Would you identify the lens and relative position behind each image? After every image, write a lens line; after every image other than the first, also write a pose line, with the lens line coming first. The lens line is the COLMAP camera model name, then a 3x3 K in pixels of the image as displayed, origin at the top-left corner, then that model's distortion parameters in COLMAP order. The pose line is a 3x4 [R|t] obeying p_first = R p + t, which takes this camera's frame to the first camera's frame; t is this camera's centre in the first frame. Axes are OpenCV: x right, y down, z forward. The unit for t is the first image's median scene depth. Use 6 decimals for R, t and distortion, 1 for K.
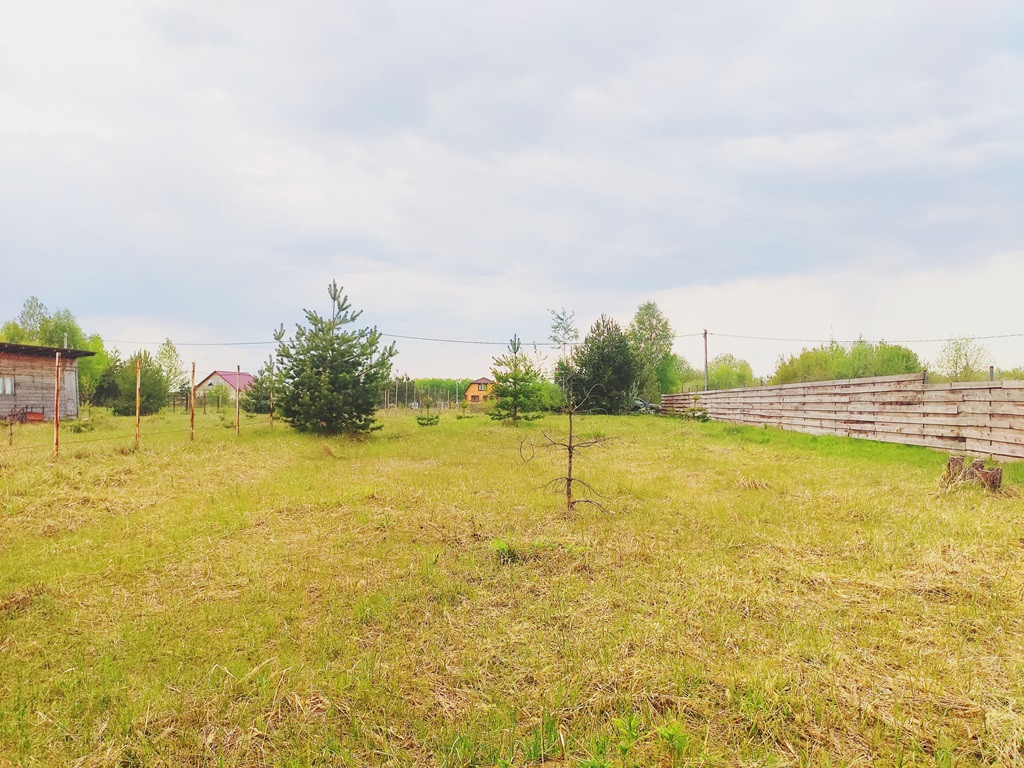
lens RADIAL K [[769.9, 0, 512.1], [0, 769.9, 384.7], [0, 0, 1]] dist [0.004699, -0.003850]
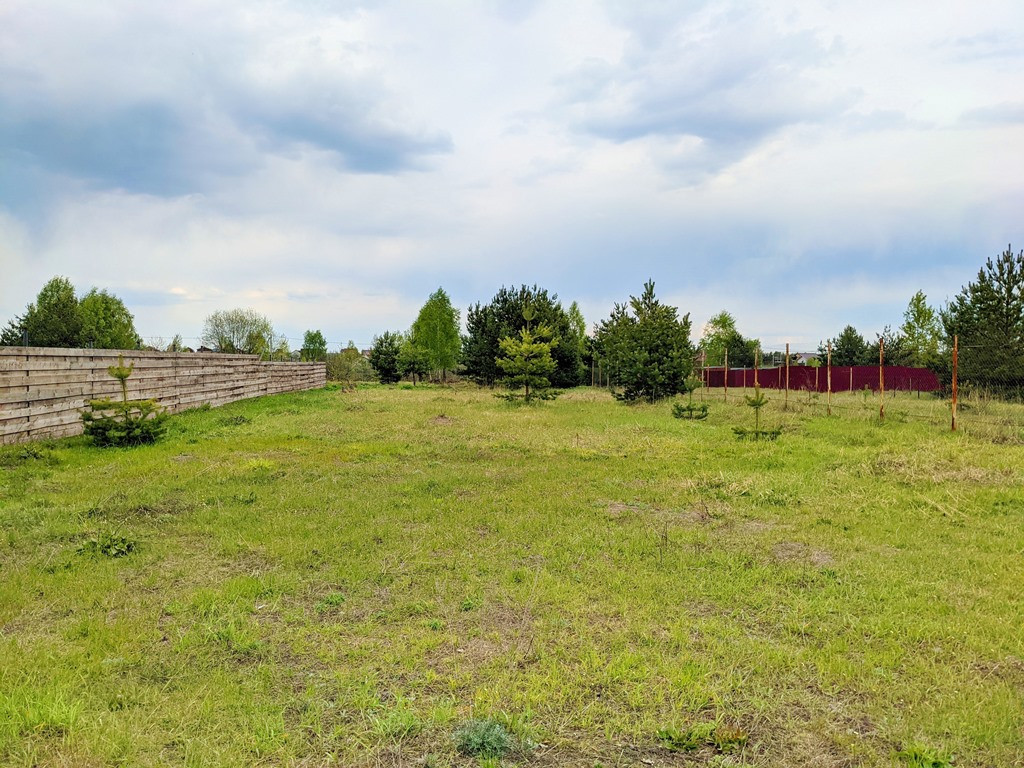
lens RADIAL K [[805.3, 0, 512.0], [0, 805.3, 384.0], [0, 0, 1]] dist [0.001200, 0.000342]
pose [[-0.988109, -0.013388, -0.153172, 0.190678], [-0.013847, 0.999902, 0.001930, 0.031451], [0.153131, 0.004028, -0.988198, 2.304236]]
